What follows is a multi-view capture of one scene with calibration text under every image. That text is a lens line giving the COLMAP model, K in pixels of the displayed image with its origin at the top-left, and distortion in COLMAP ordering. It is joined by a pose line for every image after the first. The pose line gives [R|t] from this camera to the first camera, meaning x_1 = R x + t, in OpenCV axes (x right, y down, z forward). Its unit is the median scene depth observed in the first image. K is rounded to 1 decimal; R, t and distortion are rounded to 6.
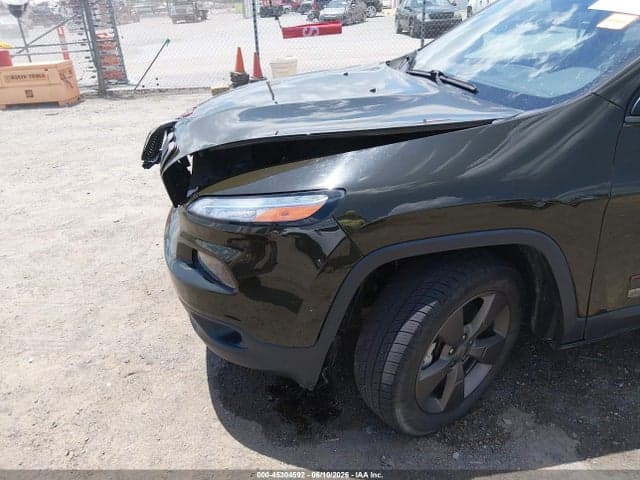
lens RADIAL K [[491.7, 0, 320.0], [0, 491.7, 240.0], [0, 0, 1]] dist [0.012099, -0.031148]
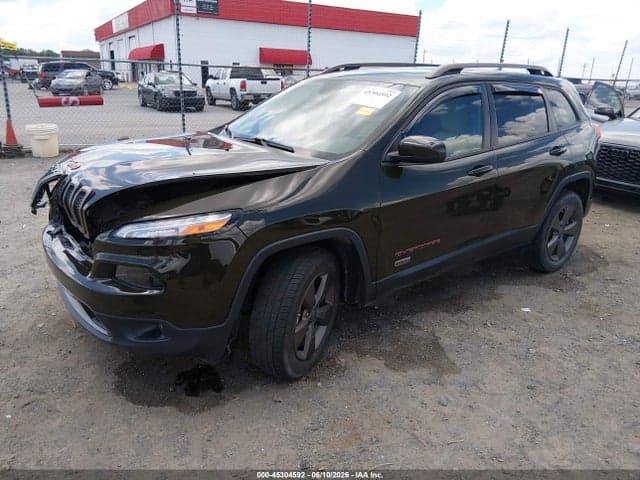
lens RADIAL K [[469.2, 0, 320.0], [0, 469.2, 240.0], [0, 0, 1]] dist [0.068519, -0.113442]
pose [[0.876886, -0.085532, 0.473028, -0.313433], [0.145069, 0.985249, -0.090774, 0.116394], [-0.458286, 0.148221, 0.876358, -0.278741]]
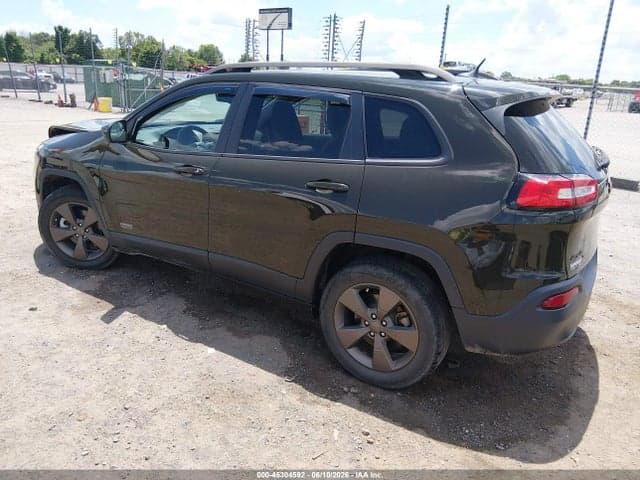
lens RADIAL K [[469.2, 0, 320.0], [0, 469.2, 240.0], [0, 0, 1]] dist [0.068519, -0.113442]
pose [[0.765044, 0.285664, -0.577151, 2.093275], [-0.359179, 0.933160, -0.014238, -0.088266], [0.534507, 0.218193, 0.816513, -0.157498]]
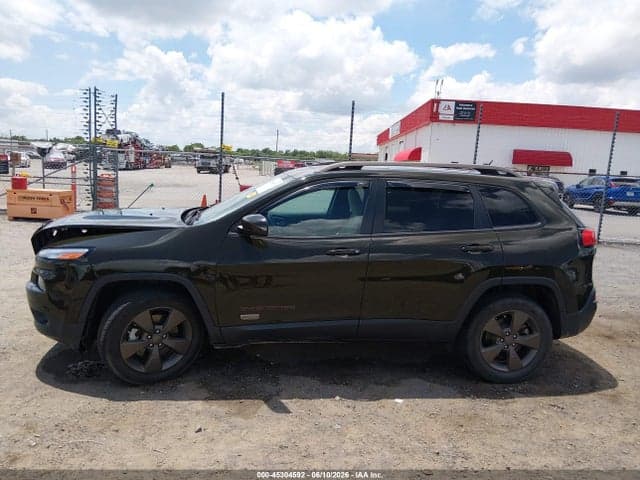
lens RADIAL K [[469.2, 0, 320.0], [0, 469.2, 240.0], [0, 0, 1]] dist [0.068519, -0.113442]
pose [[0.994574, 0.103609, -0.009366, 0.805566], [-0.101769, 0.950323, -0.294160, 0.297965], [-0.021577, 0.293517, 0.955710, -0.846838]]
